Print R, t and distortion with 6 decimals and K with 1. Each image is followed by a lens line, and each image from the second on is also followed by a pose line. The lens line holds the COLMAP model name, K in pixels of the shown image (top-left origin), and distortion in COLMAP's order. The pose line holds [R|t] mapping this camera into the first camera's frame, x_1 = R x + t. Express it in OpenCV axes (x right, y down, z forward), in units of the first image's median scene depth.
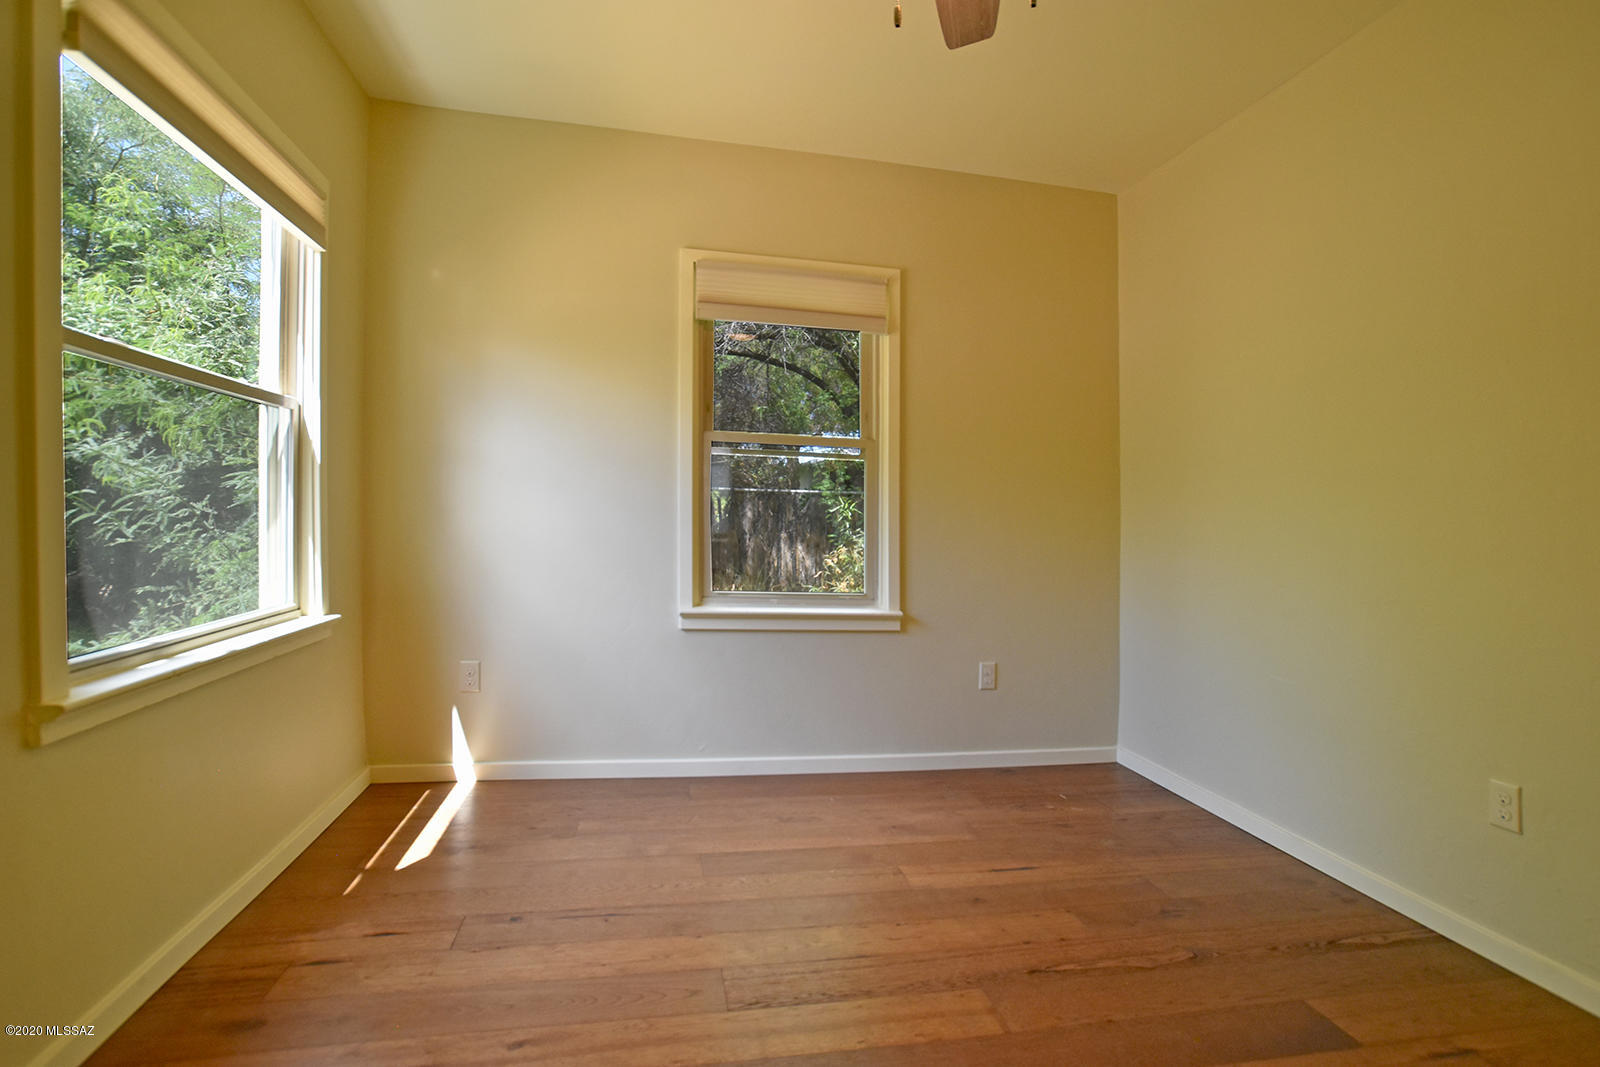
lens RADIAL K [[776.3, 0, 806.7], [0, 776.3, 533.3], [0, 0, 1]] dist [-0.077165, 0.034944]
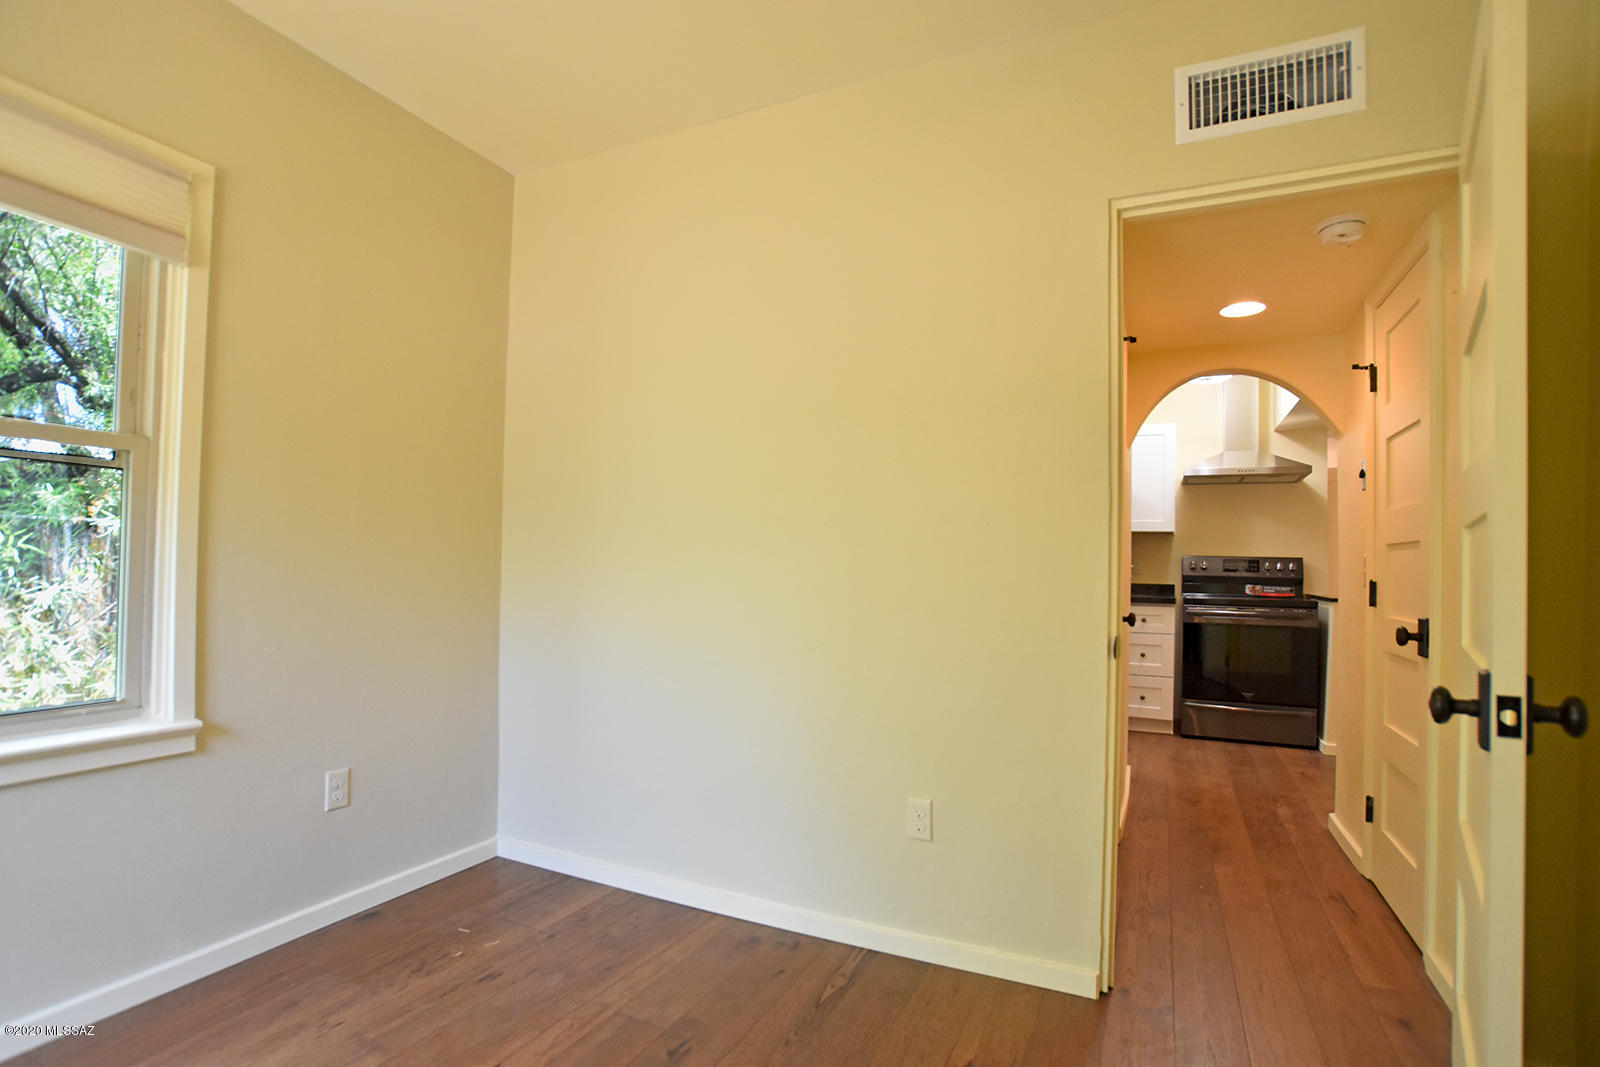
lens RADIAL K [[776.3, 0, 806.7], [0, 776.3, 533.3], [0, 0, 1]] dist [-0.077165, 0.034944]
pose [[0.598961, 0.017852, 0.800579, -0.071305], [0.014167, 0.999359, -0.032884, -0.022106], [-0.800653, 0.031038, 0.598324, 0.276718]]
